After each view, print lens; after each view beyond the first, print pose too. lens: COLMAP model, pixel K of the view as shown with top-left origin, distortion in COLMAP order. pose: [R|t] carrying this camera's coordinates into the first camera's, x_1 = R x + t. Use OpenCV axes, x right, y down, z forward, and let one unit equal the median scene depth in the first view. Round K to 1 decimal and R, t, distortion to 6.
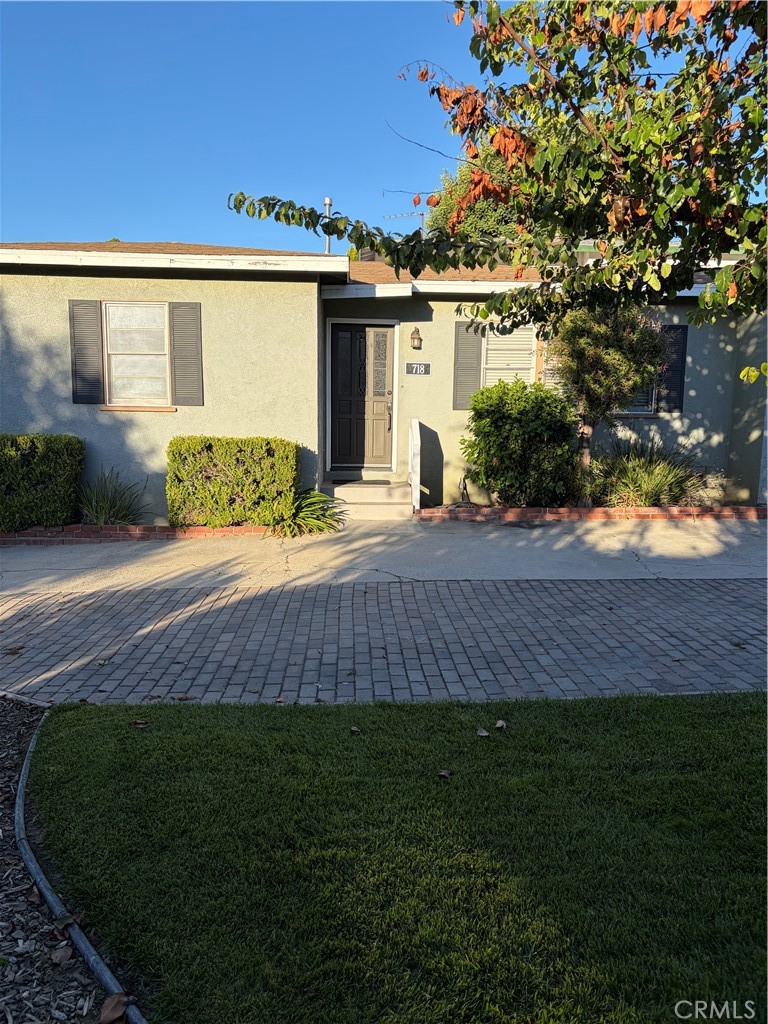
lens RADIAL K [[780.4, 0, 389.2], [0, 780.4, 508.6], [0, 0, 1]] dist [0.096036, -0.228242]
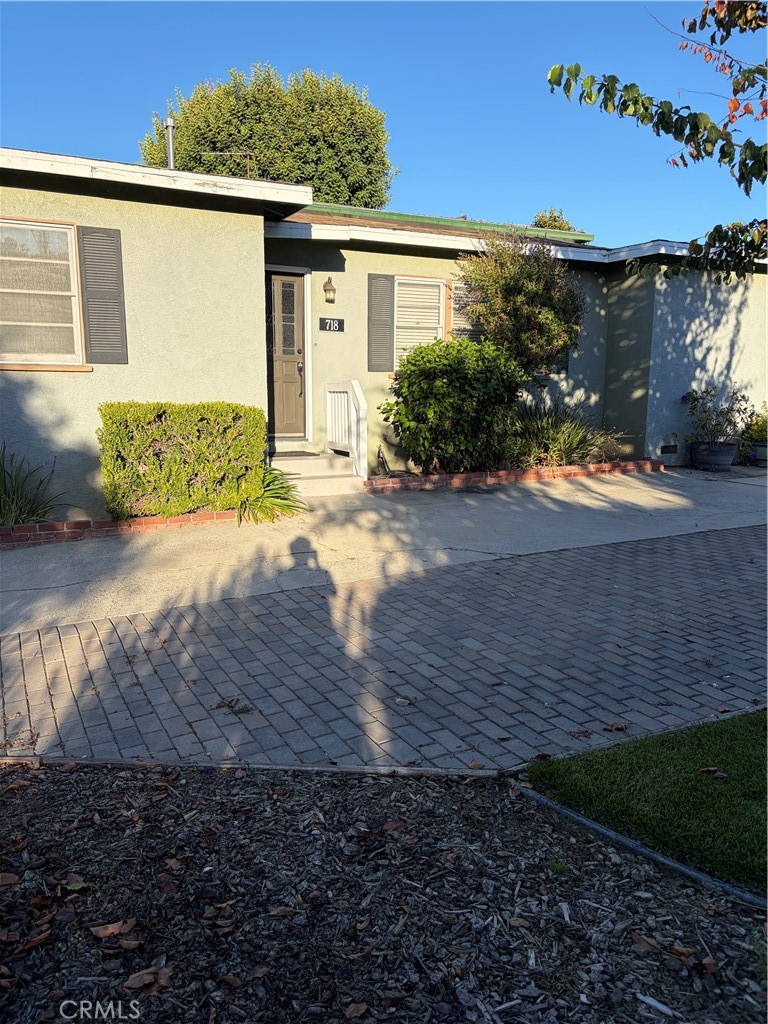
lens RADIAL K [[780.4, 0, 389.2], [0, 780.4, 508.6], [0, 0, 1]] dist [0.096036, -0.228242]
pose [[0.910231, -0.072581, 0.407691, -0.329218], [0.057965, 0.997159, 0.048107, -0.009114], [-0.410024, -0.020157, 0.911852, 0.172357]]
